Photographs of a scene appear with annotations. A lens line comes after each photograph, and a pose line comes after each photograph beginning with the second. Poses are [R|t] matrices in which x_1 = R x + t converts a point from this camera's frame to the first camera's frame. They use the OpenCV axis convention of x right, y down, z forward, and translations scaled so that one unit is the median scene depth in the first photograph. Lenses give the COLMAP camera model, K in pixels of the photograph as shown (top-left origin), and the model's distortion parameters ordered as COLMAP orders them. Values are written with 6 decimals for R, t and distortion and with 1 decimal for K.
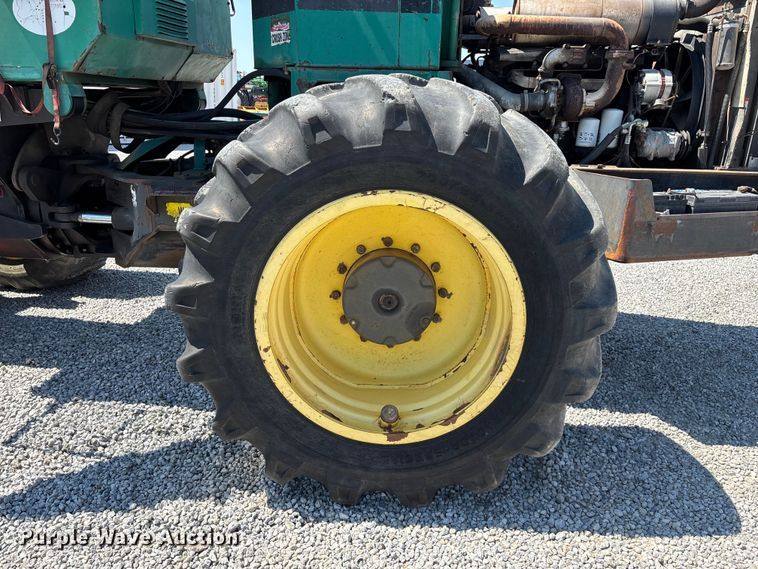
lens RADIAL K [[575.2, 0, 349.1], [0, 575.2, 289.8], [0, 0, 1]] dist [0.050792, -0.052998]
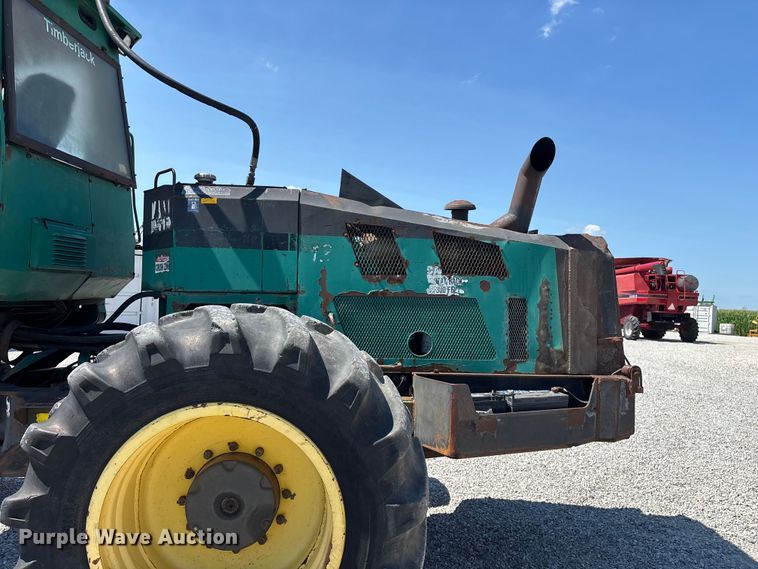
lens RADIAL K [[575.2, 0, 377.4], [0, 575.2, 288.6], [0, 0, 1]] dist [0.050792, -0.052998]
pose [[0.994261, -0.002562, 0.106948, 0.230588], [0.035776, 0.950118, -0.309831, -0.017954], [-0.100820, 0.311880, 0.944757, -0.170811]]
